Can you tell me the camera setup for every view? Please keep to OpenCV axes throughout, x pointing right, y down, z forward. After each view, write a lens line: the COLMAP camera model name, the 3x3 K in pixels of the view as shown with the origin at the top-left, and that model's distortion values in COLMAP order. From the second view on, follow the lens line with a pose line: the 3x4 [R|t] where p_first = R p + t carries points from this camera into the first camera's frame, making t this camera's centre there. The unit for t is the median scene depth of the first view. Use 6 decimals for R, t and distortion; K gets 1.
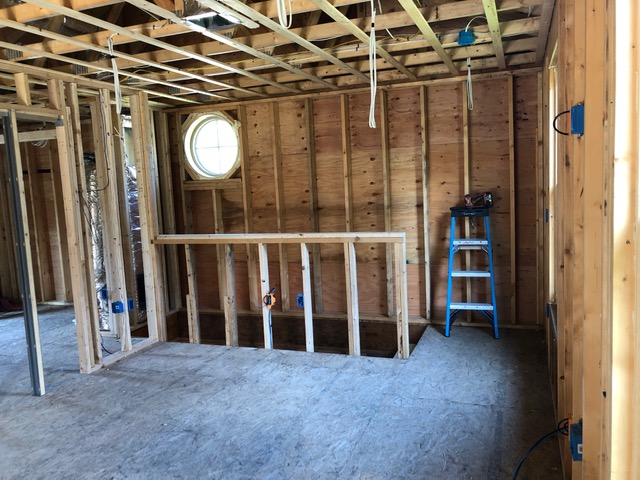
lens RADIAL K [[518.0, 0, 319.2], [0, 518.0, 240.2], [0, 0, 1]] dist [0.027493, -0.033849]
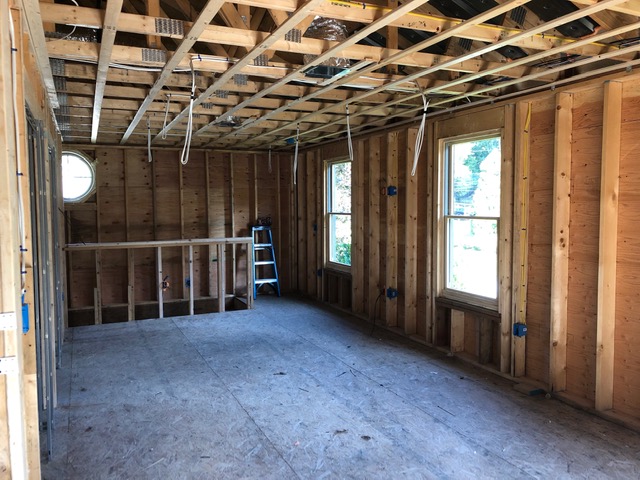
lens RADIAL K [[518.0, 0, 320.7], [0, 518.0, 238.6], [0, 0, 1]] dist [0.027493, -0.033849]
pose [[0.694406, -0.004797, 0.719567, -0.769056], [0.053414, 0.997563, -0.044897, 0.065805], [-0.717598, 0.069612, 0.692970, -0.336087]]
